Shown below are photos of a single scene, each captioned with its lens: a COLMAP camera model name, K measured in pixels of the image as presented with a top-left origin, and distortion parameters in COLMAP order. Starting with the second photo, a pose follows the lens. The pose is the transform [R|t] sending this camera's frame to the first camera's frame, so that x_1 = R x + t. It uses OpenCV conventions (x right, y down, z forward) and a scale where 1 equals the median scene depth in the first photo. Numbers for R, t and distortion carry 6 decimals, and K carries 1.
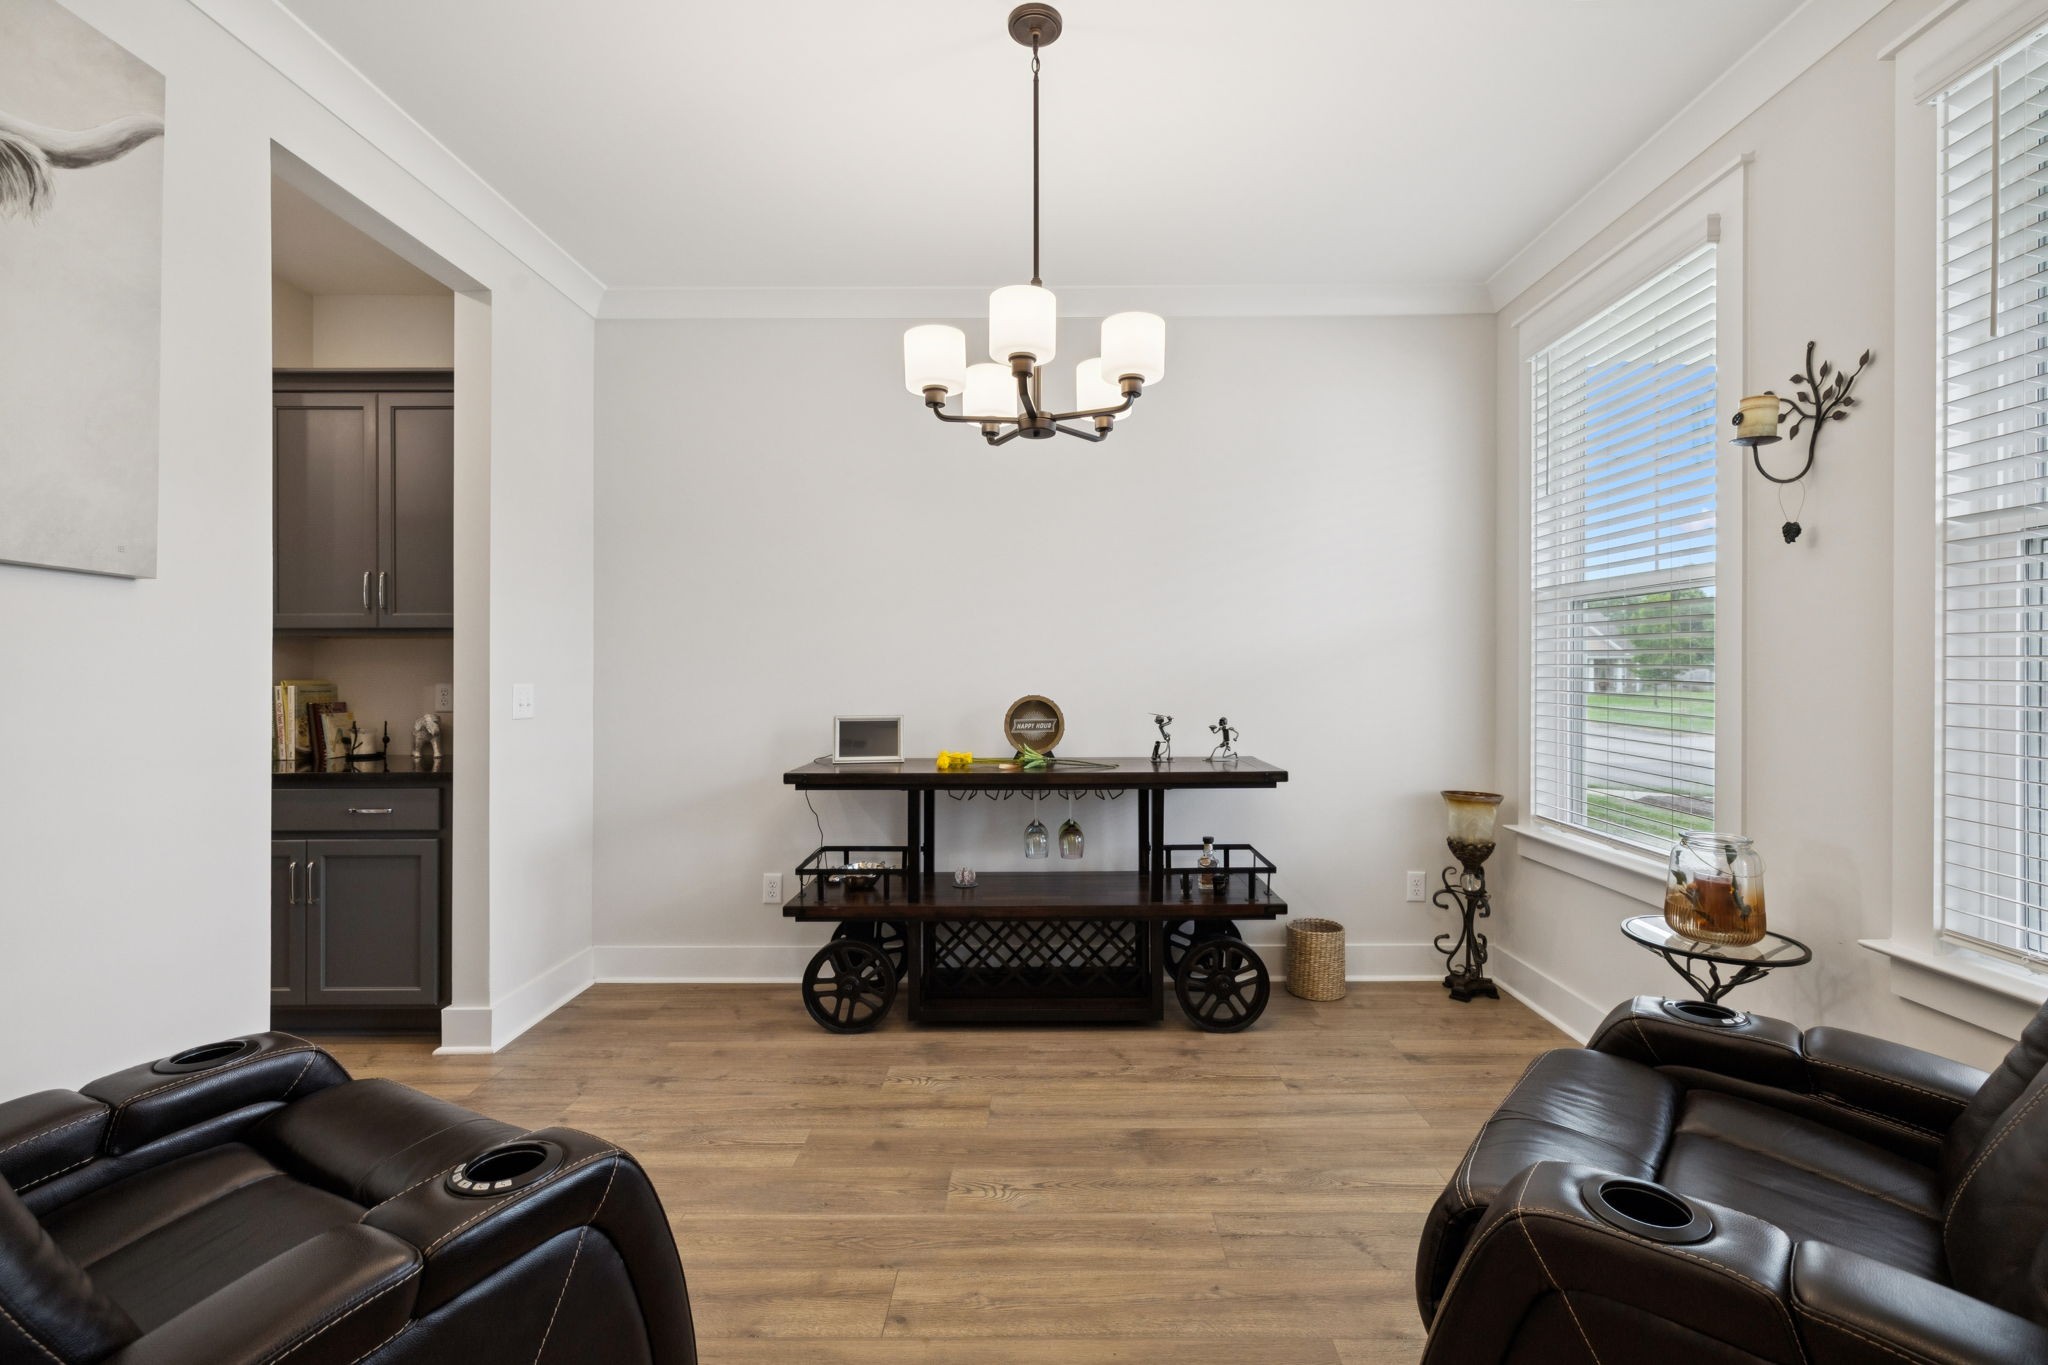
lens RADIAL K [[861.8, 0, 1022.7], [0, 861.8, 667.5], [0, 0, 1]] dist [0.001623, -0.000176]
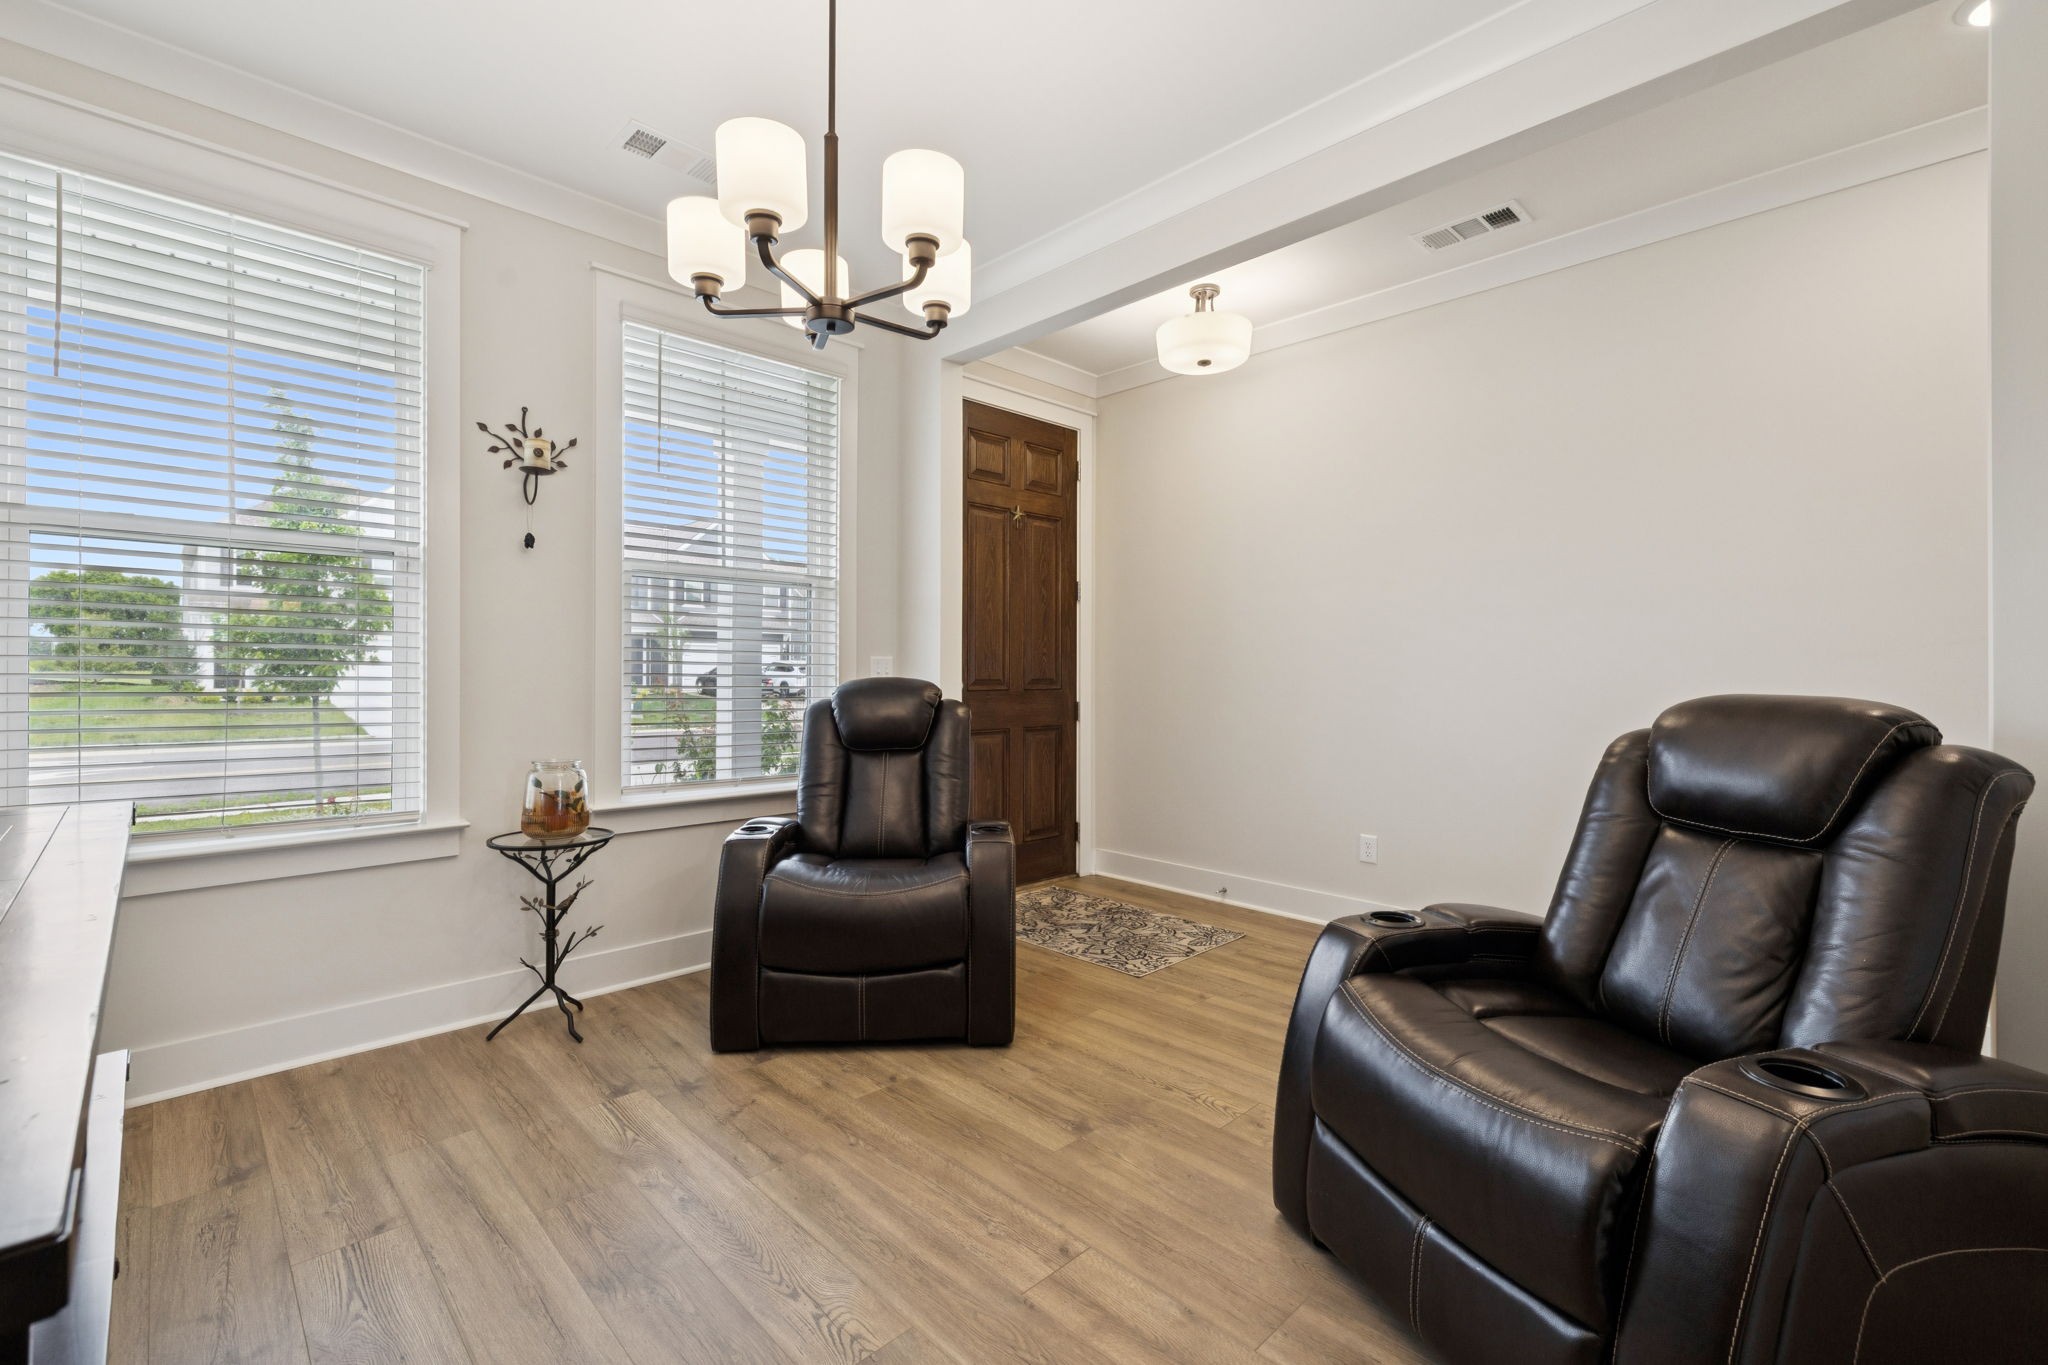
lens RADIAL K [[861.8, 0, 1022.7], [0, 861.8, 667.5], [0, 0, 1]] dist [0.001623, -0.000176]
pose [[-0.696039, -0.005589, 0.717982, -0.750426], [-0.009086, 0.999958, -0.001024, 0.047251], [-0.717946, -0.007237, -0.696061, 1.558690]]
